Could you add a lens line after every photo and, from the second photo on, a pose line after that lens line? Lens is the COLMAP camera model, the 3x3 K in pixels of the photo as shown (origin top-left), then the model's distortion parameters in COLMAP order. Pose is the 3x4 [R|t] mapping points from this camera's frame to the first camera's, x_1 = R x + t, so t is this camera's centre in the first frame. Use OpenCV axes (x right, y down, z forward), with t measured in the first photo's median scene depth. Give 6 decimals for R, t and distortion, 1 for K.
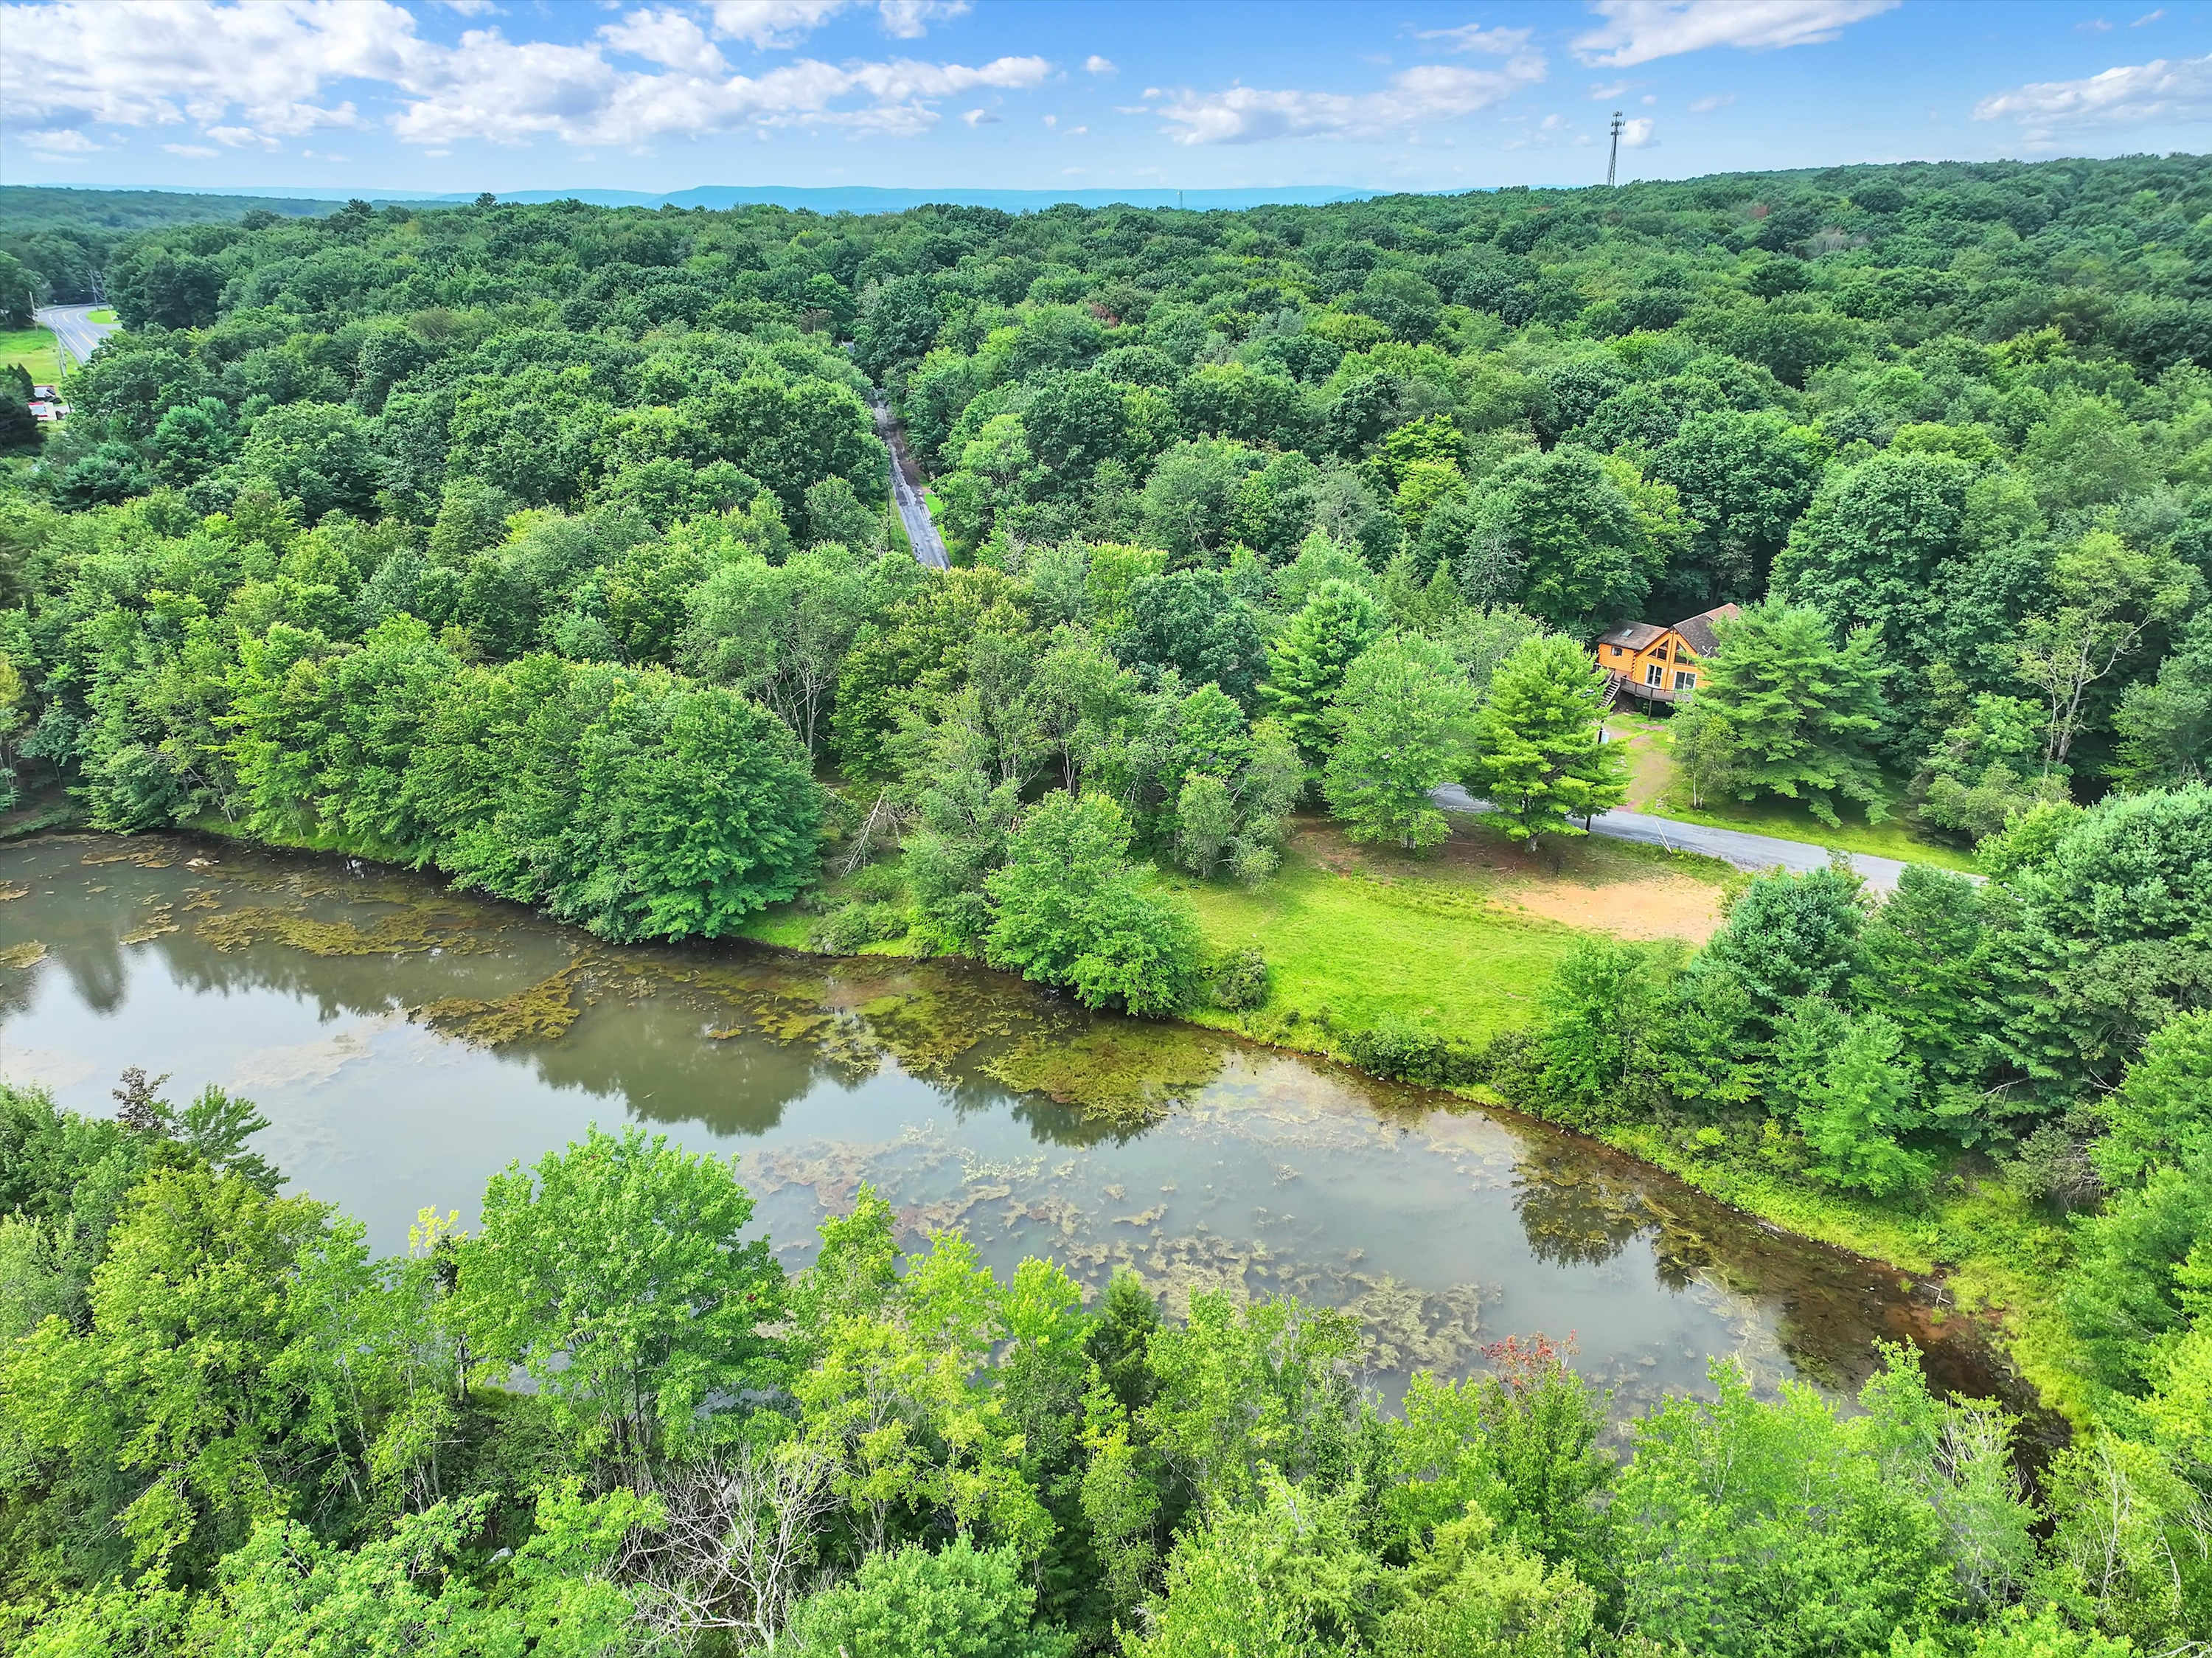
lens RADIAL K [[1552.9, 0, 1106.8], [0, 1552.9, 818.3], [0, 0, 1]] dist [-0.001041, 0.017067]
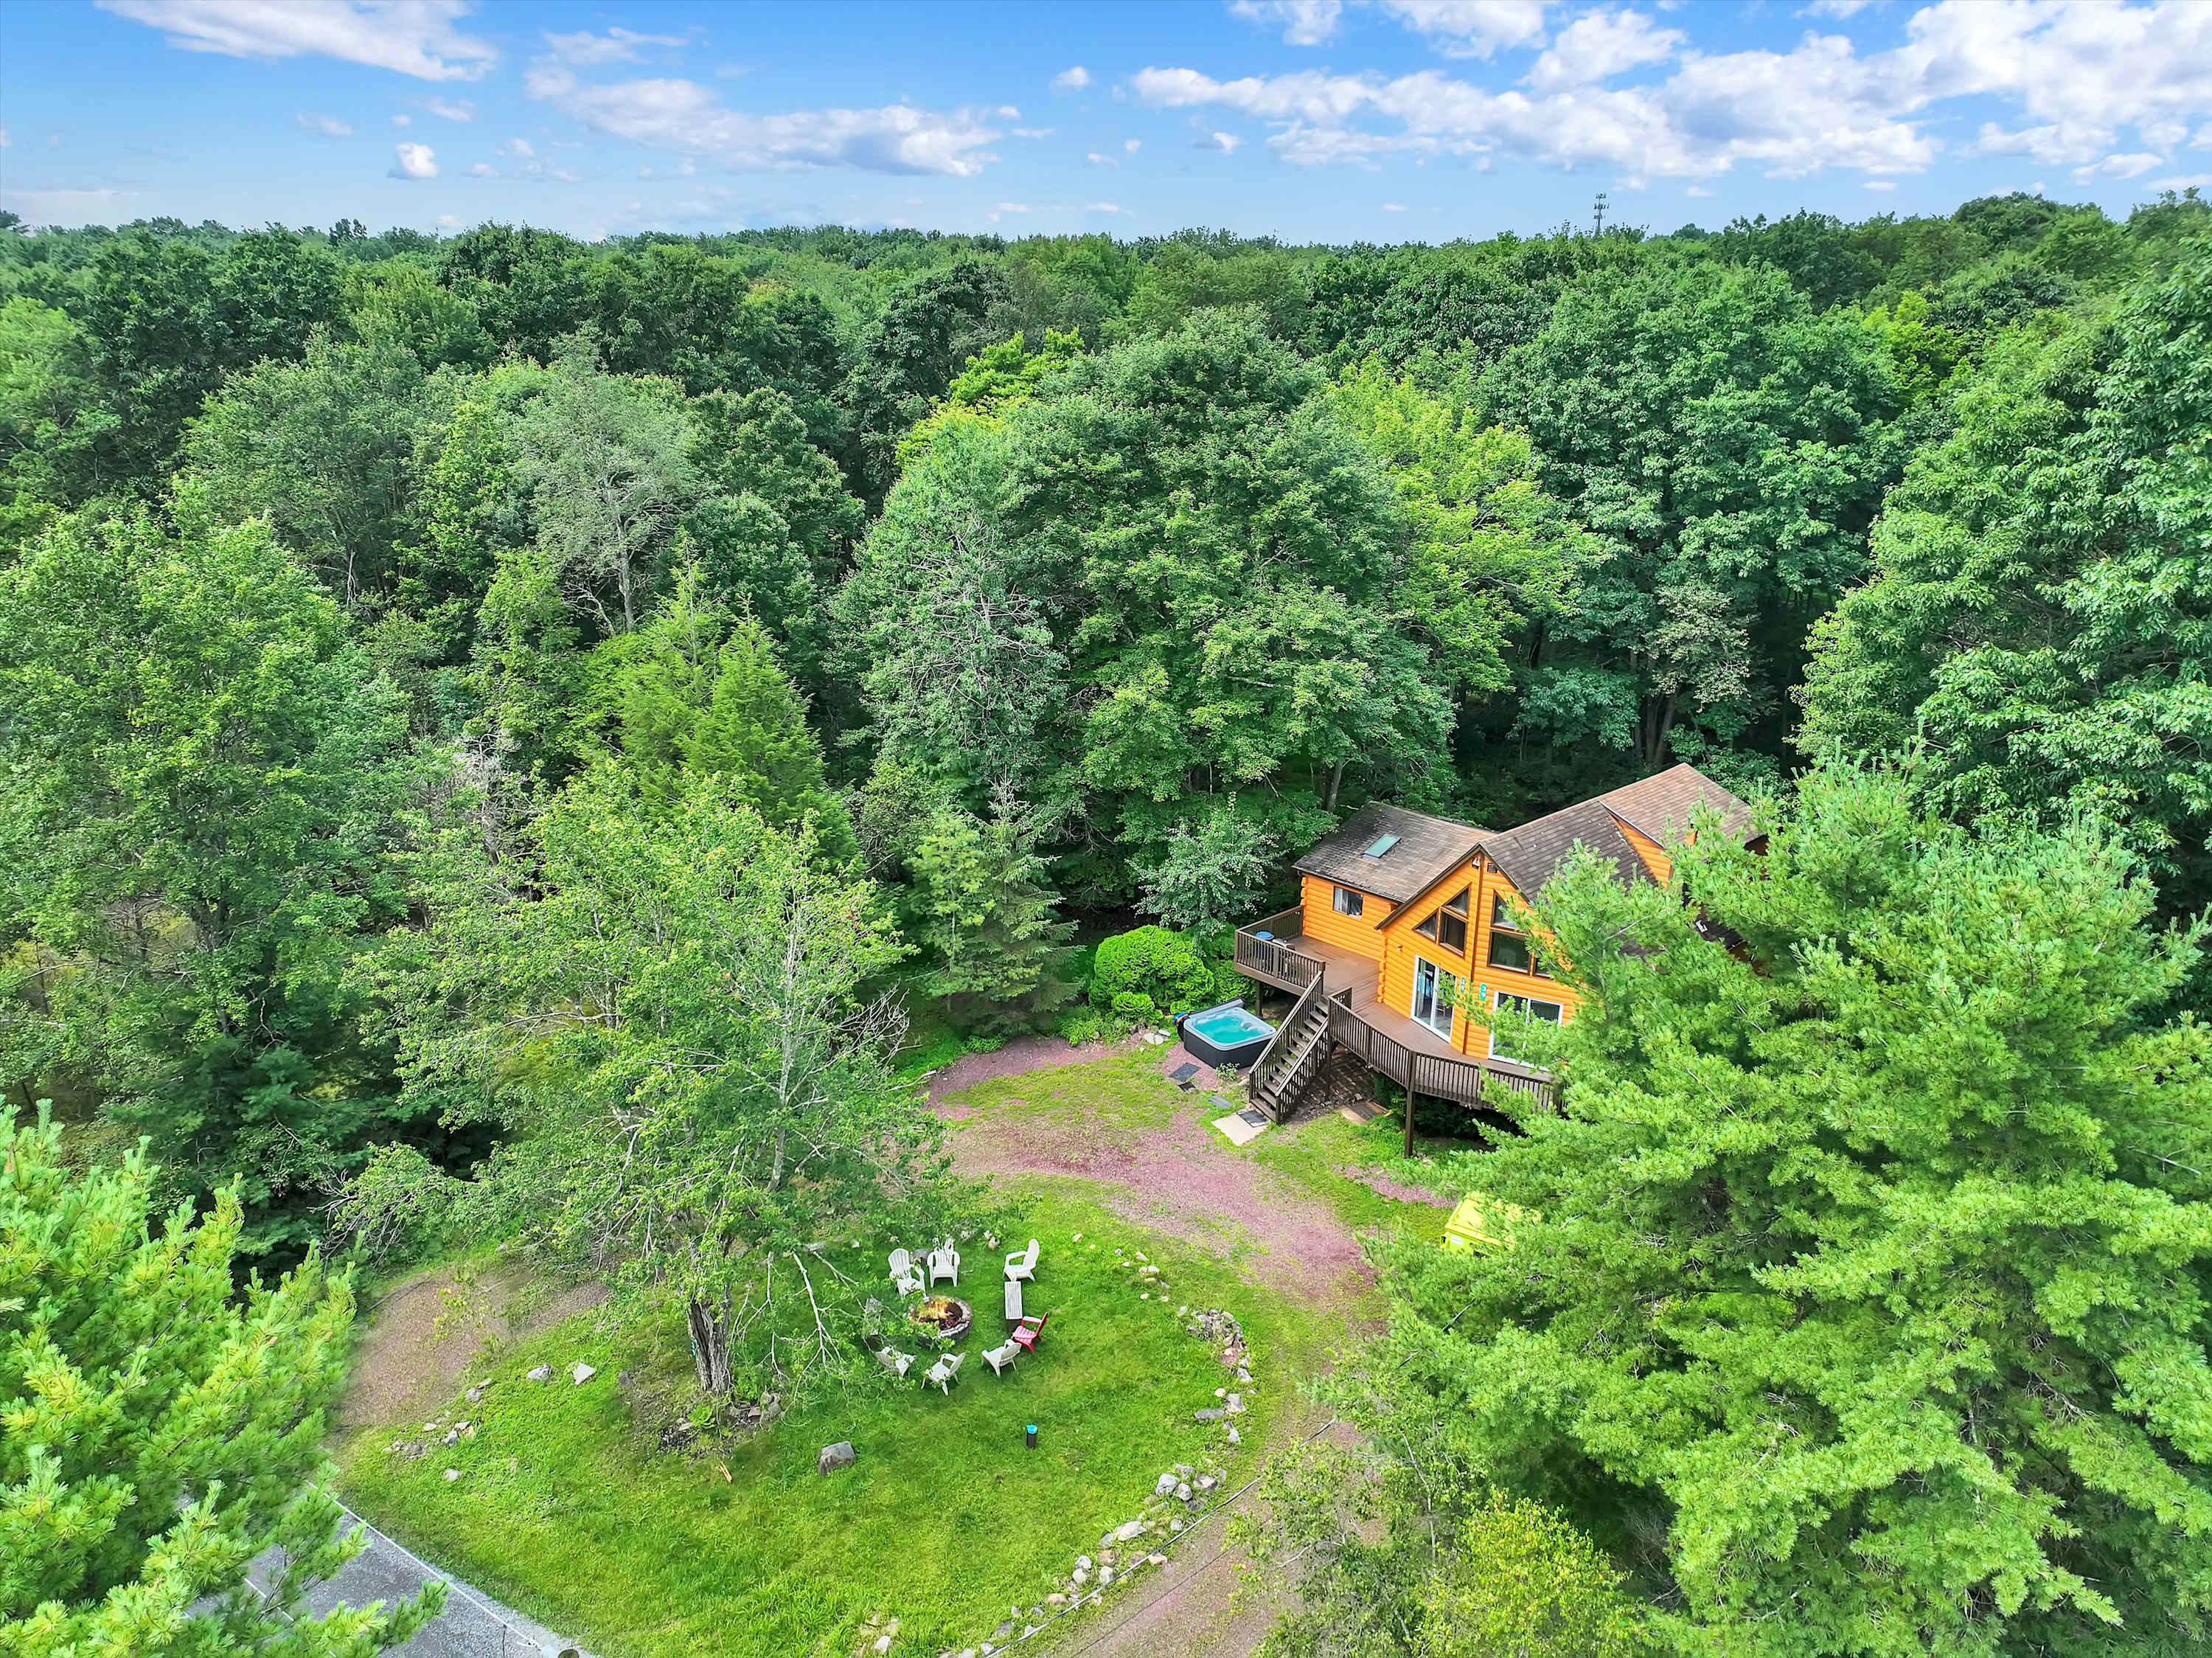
lens RADIAL K [[1481.8, 0, 1106.0], [0, 1481.8, 829.0], [0, 0, 1]] dist [-0.022269, -0.000124]
pose [[0.999574, 0.014432, -0.025372, 0.294556], [-0.016046, 0.997780, -0.064628, -0.105072], [0.024383, 0.065008, 0.997587, 0.702545]]
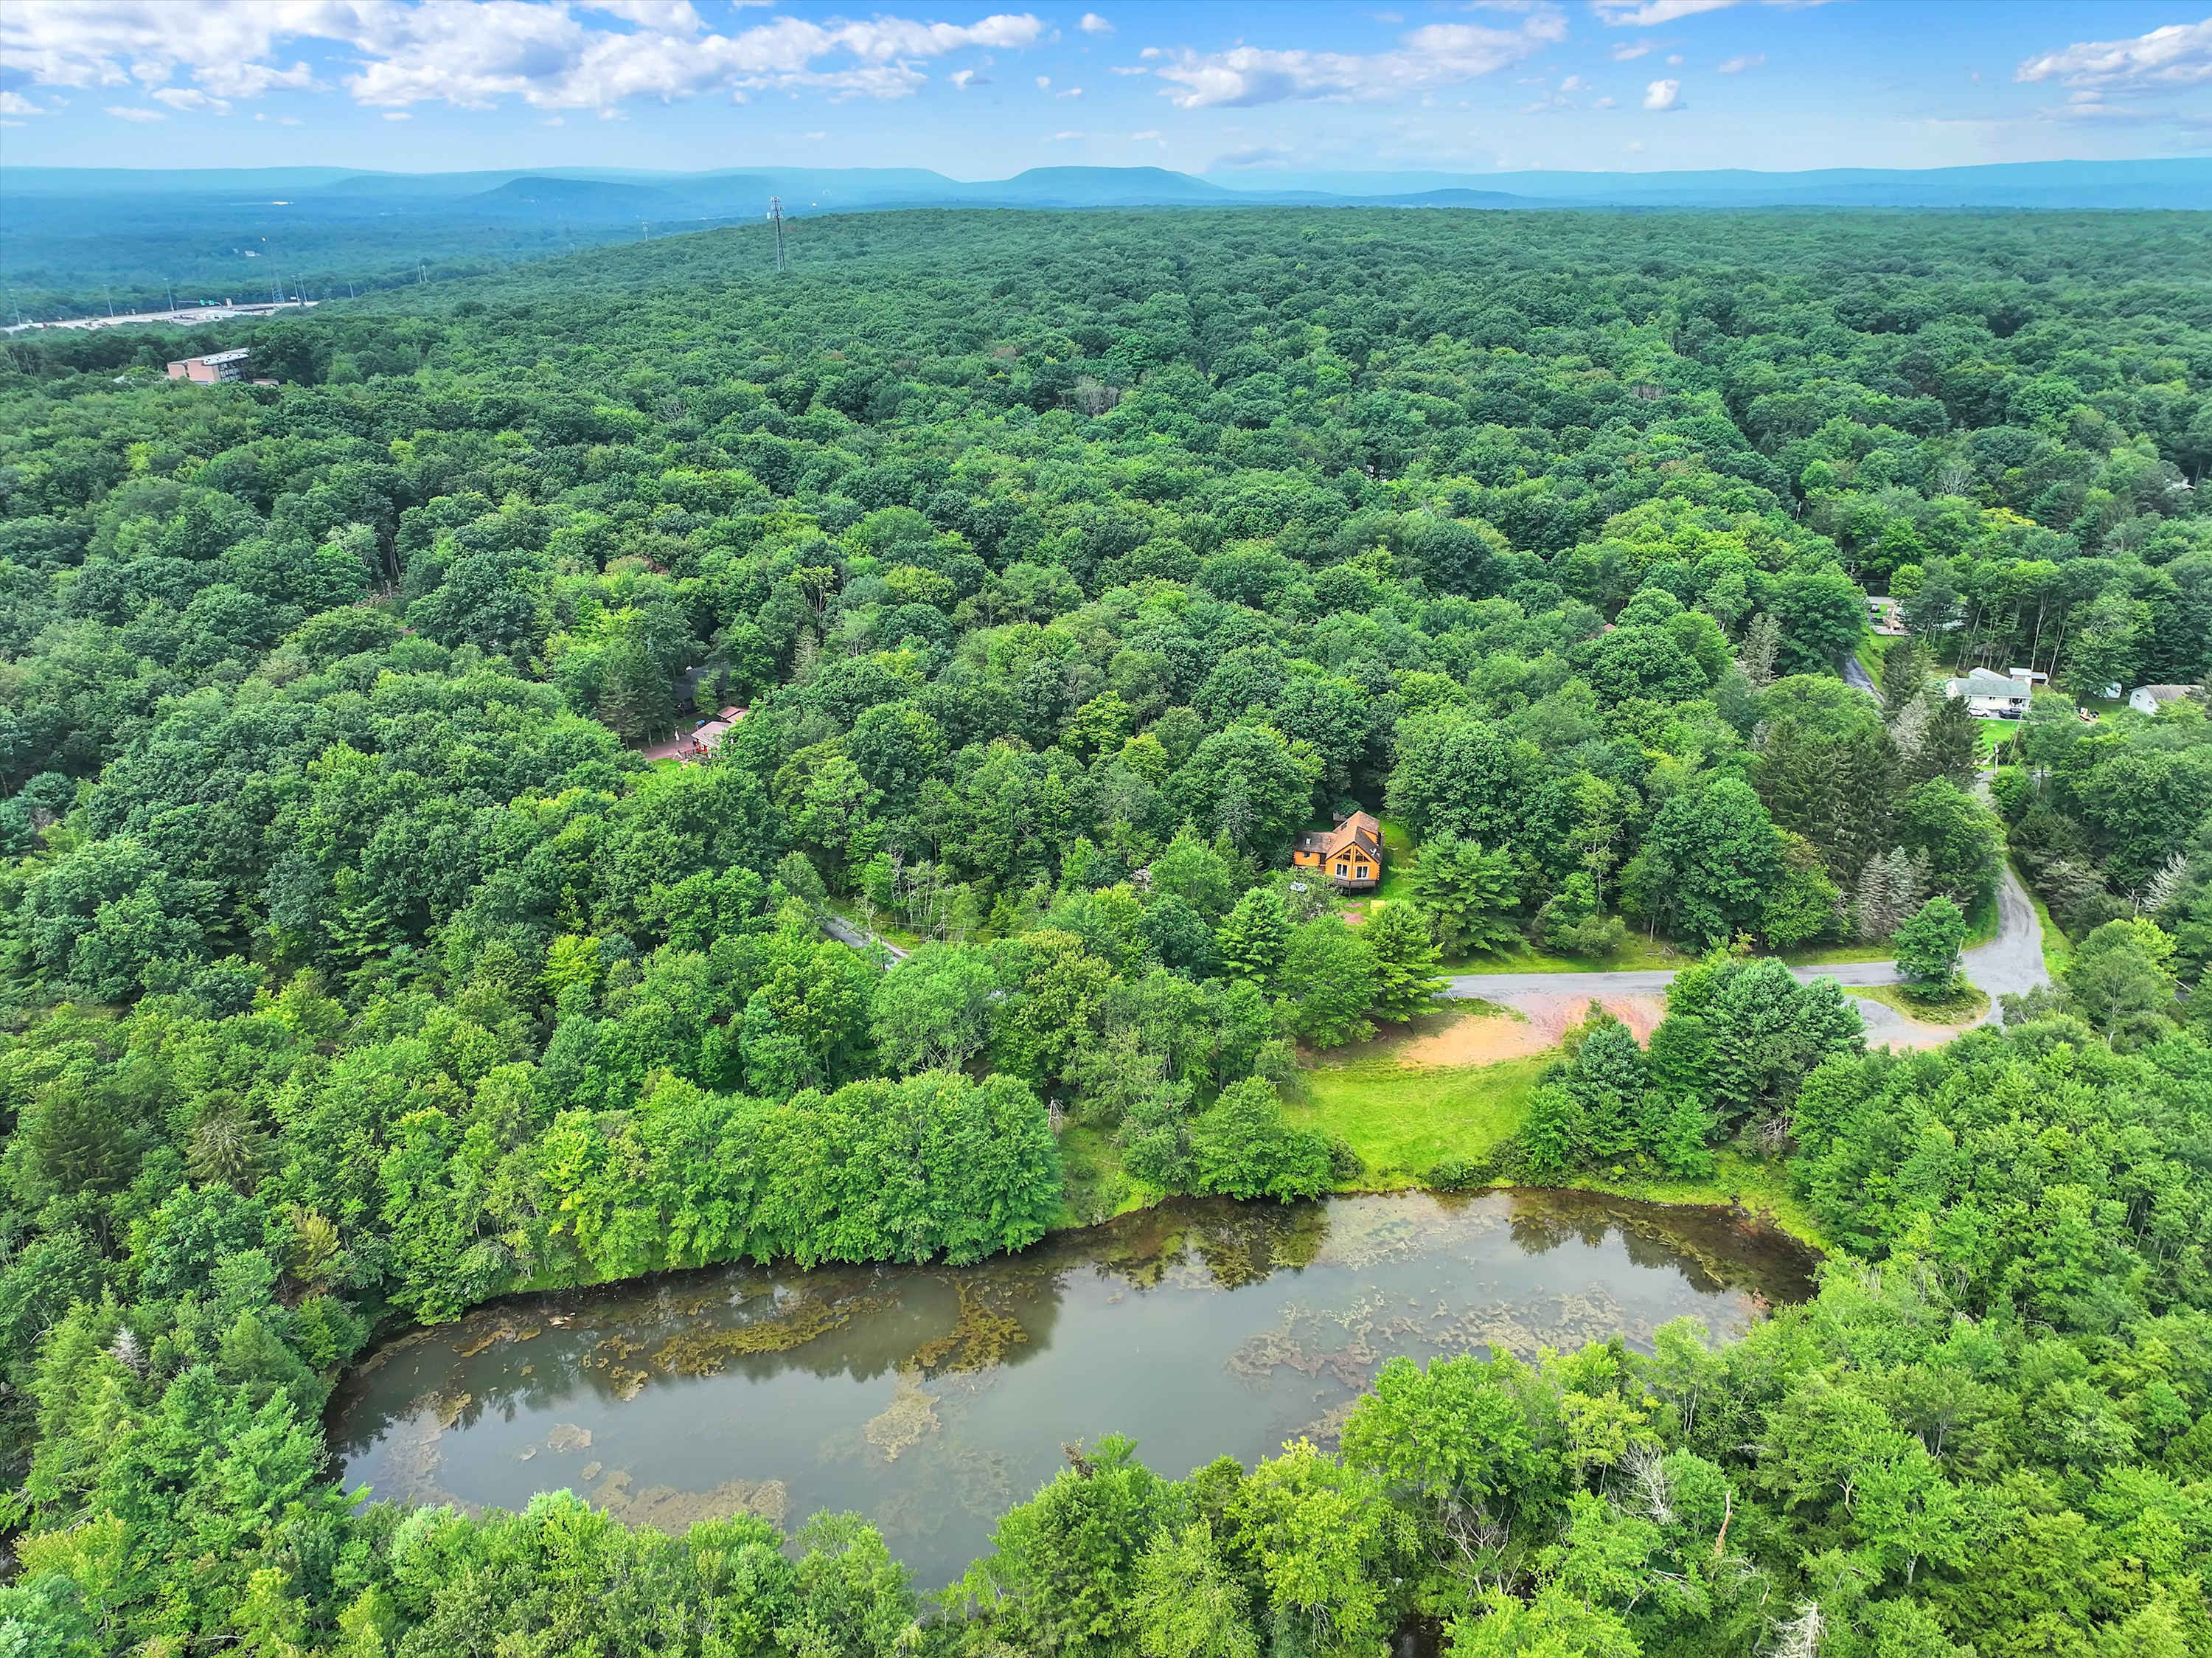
lens RADIAL K [[1552.9, 0, 1106.8], [0, 1552.9, 818.3], [0, 0, 1]] dist [-0.001041, 0.017067]
pose [[0.840582, -0.209737, 0.499432, -0.634431], [0.203471, 0.976736, 0.067724, -0.301176], [-0.502017, 0.044692, 0.863702, -0.255918]]
